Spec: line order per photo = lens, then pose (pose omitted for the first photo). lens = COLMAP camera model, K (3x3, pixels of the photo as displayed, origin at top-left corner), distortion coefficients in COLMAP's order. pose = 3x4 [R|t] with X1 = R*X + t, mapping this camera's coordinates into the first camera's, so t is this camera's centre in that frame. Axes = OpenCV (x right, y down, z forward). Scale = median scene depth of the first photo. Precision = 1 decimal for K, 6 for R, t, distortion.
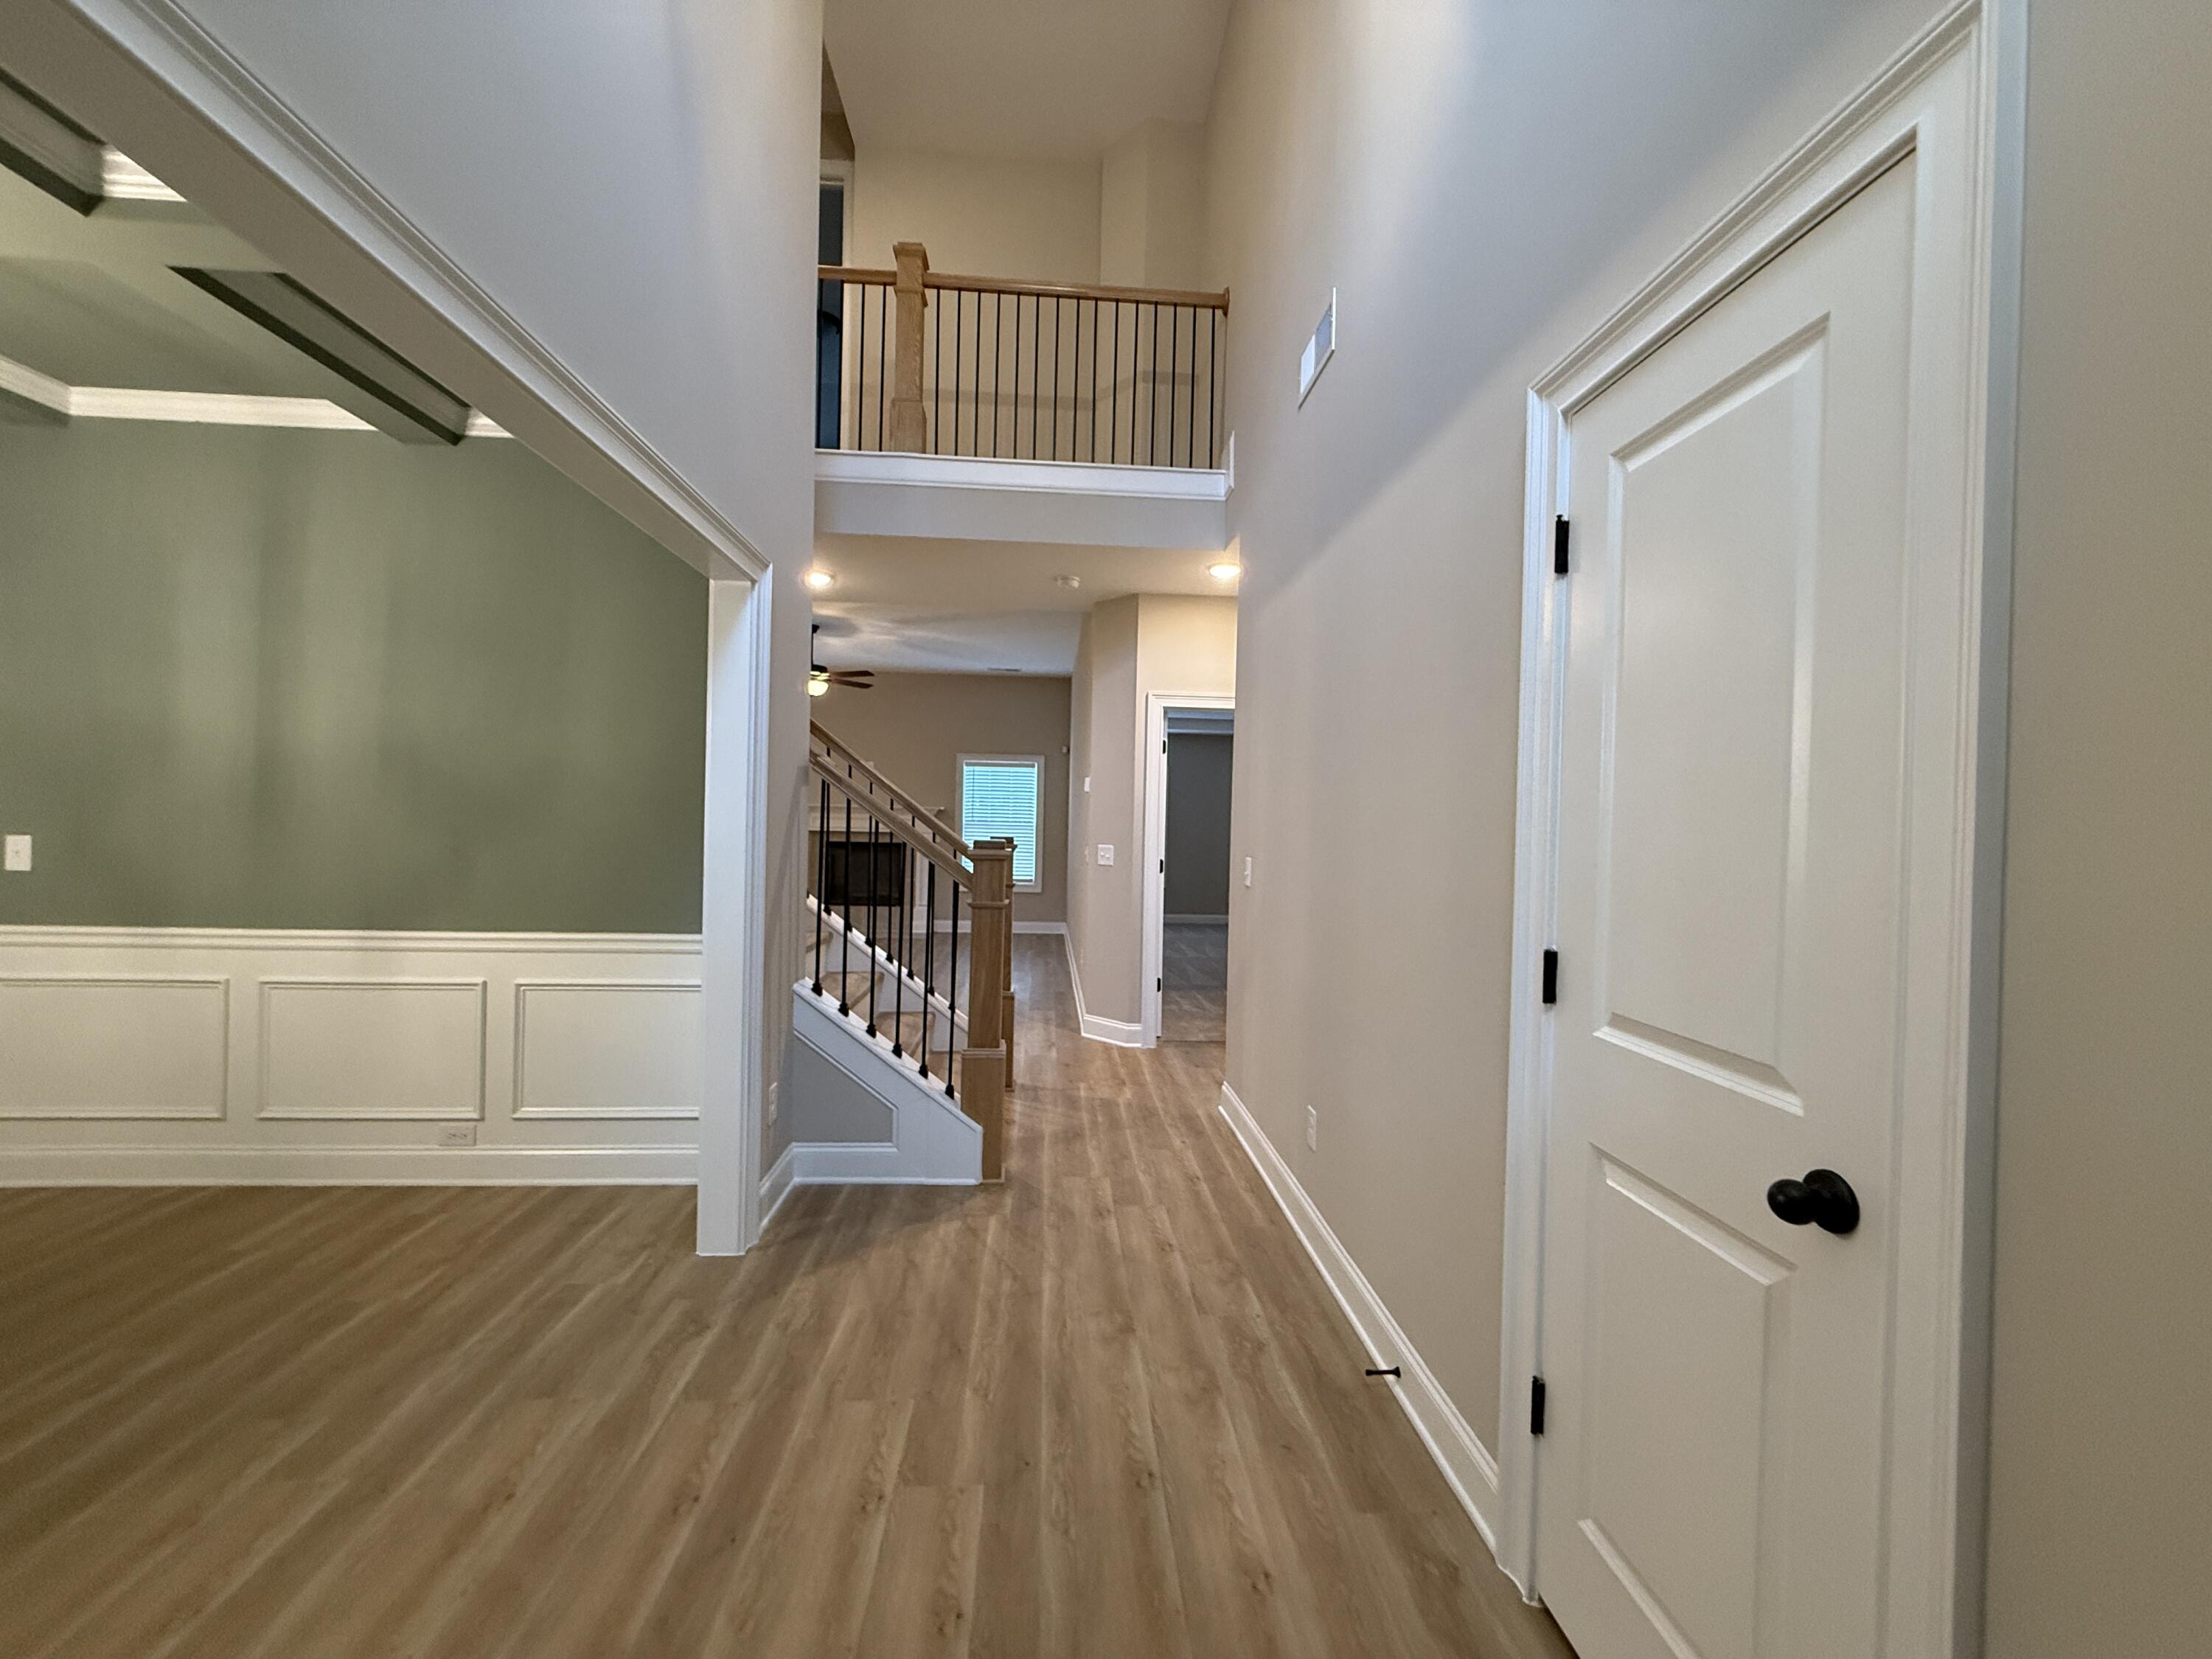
lens RADIAL K [[883.0, 0, 1103.2], [0, 883.0, 830.5], [0, 0, 1]] dist [0.001047, -0.000654]
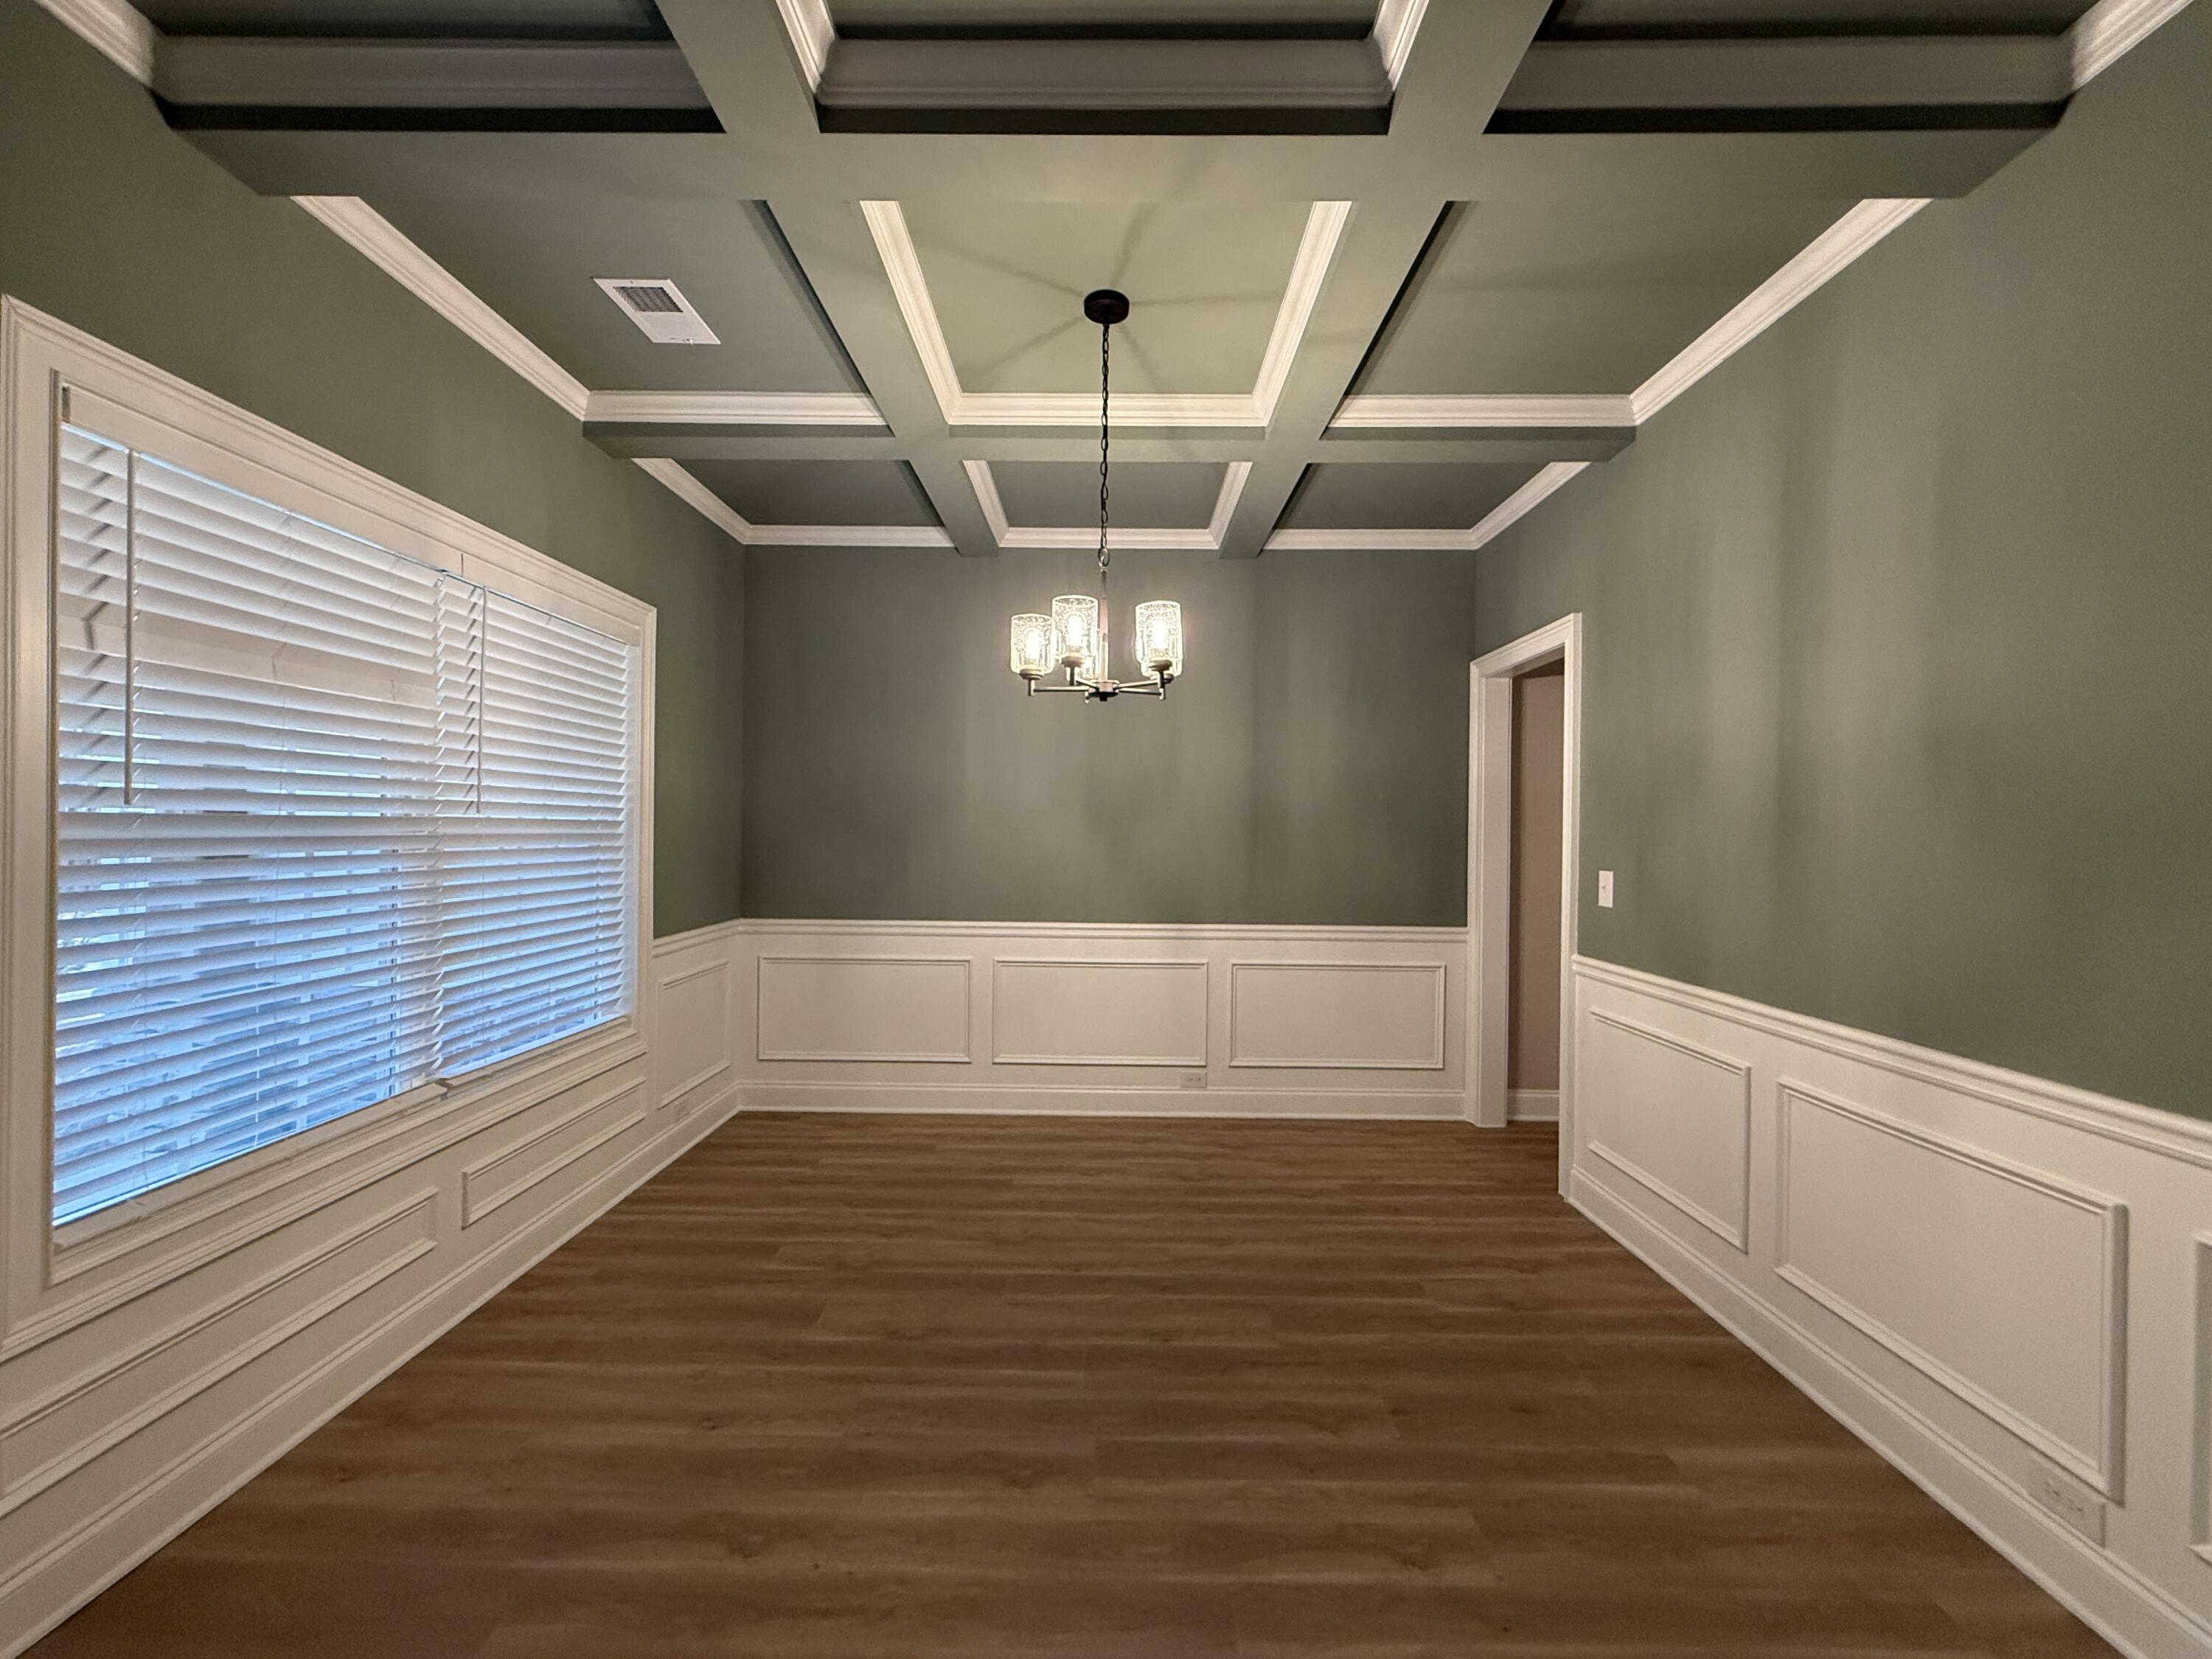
lens RADIAL K [[883.0, 0, 1103.2], [0, 883.0, 830.5], [0, 0, 1]] dist [0.001047, -0.000654]
pose [[-0.068012, -0.025008, -0.997371, -0.197492], [-0.020734, 0.999505, -0.023647, -0.003750], [0.997469, 0.019071, -0.068497, 0.498887]]
